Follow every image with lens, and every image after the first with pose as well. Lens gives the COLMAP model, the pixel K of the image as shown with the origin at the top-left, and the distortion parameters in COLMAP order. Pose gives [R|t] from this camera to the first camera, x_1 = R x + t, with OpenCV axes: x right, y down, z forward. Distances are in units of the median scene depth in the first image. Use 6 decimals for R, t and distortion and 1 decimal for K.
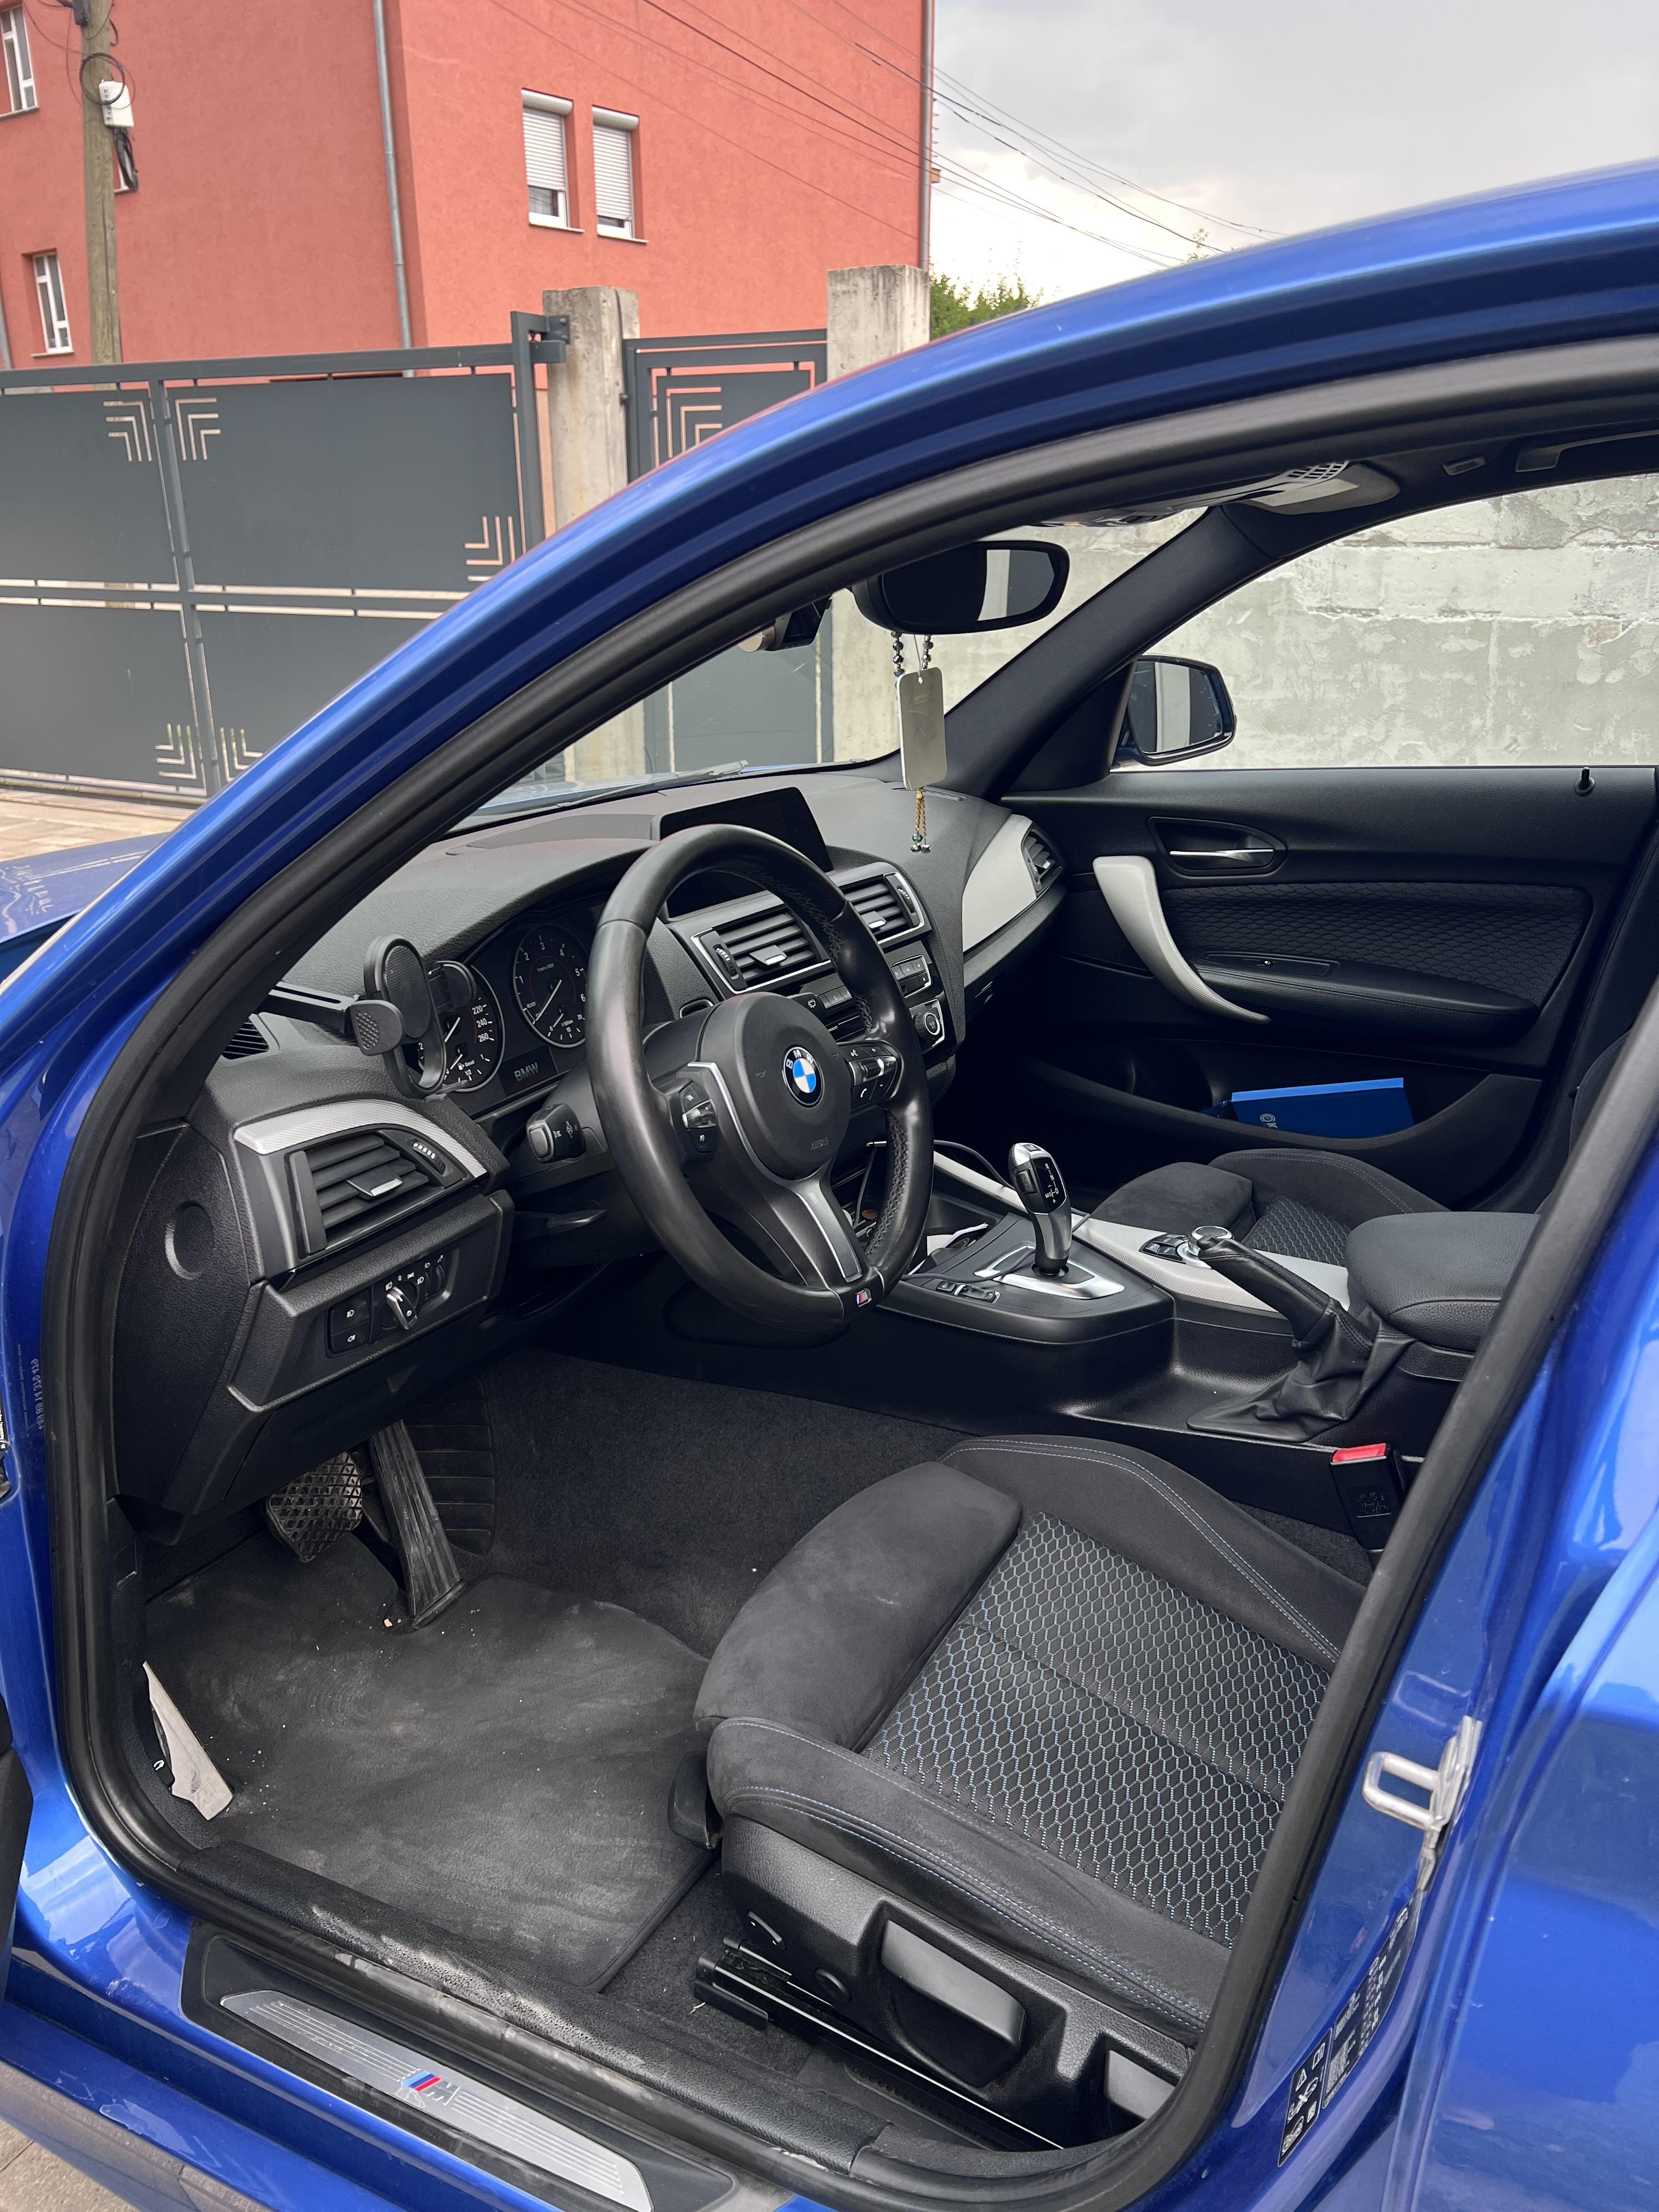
lens RADIAL K [[1681.7, 0, 829.5], [0, 1681.7, 1106.0], [0, 0, 1]] dist [-0.007876, 0.001512]
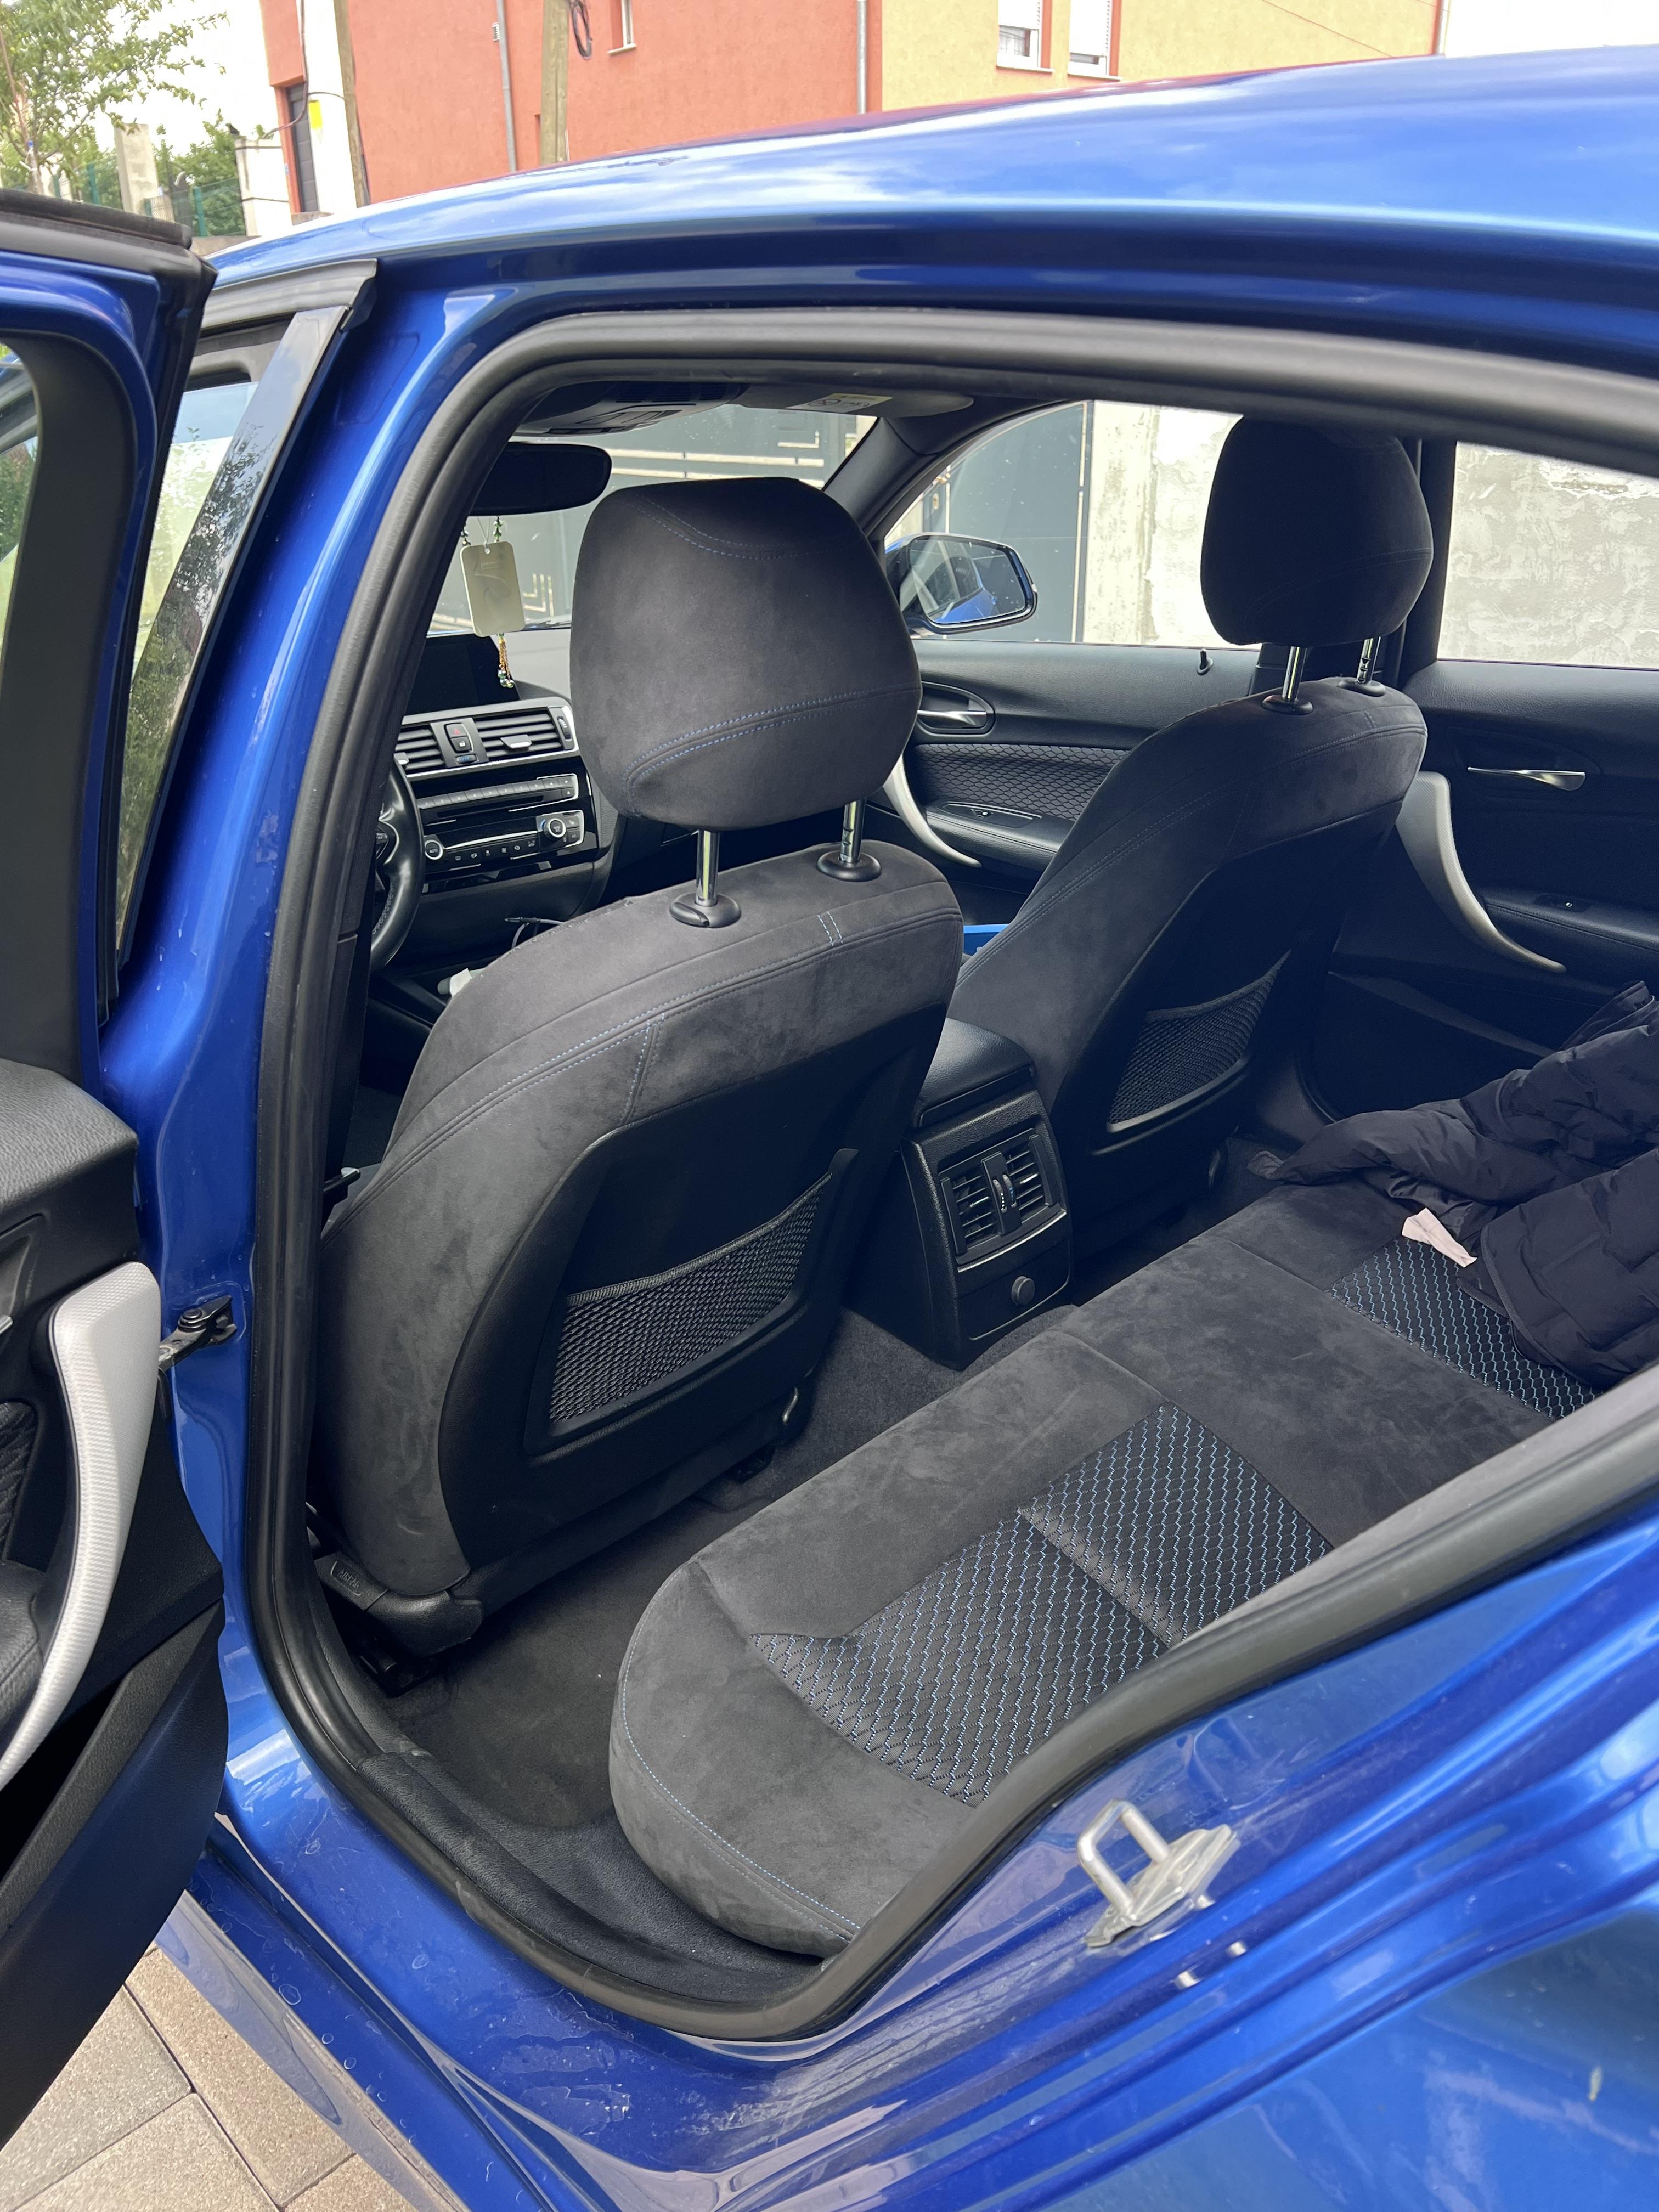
lens RADIAL K [[1648.0, 0, 829.5], [0, 1648.0, 1106.0], [0, 0, 1]] dist [0.012690, 0.001370]
pose [[0.955300, 0.123269, -0.268711, 0.185705], [-0.100354, 0.990167, 0.097462, 0.004932], [0.278083, -0.066139, 0.958277, -0.044035]]
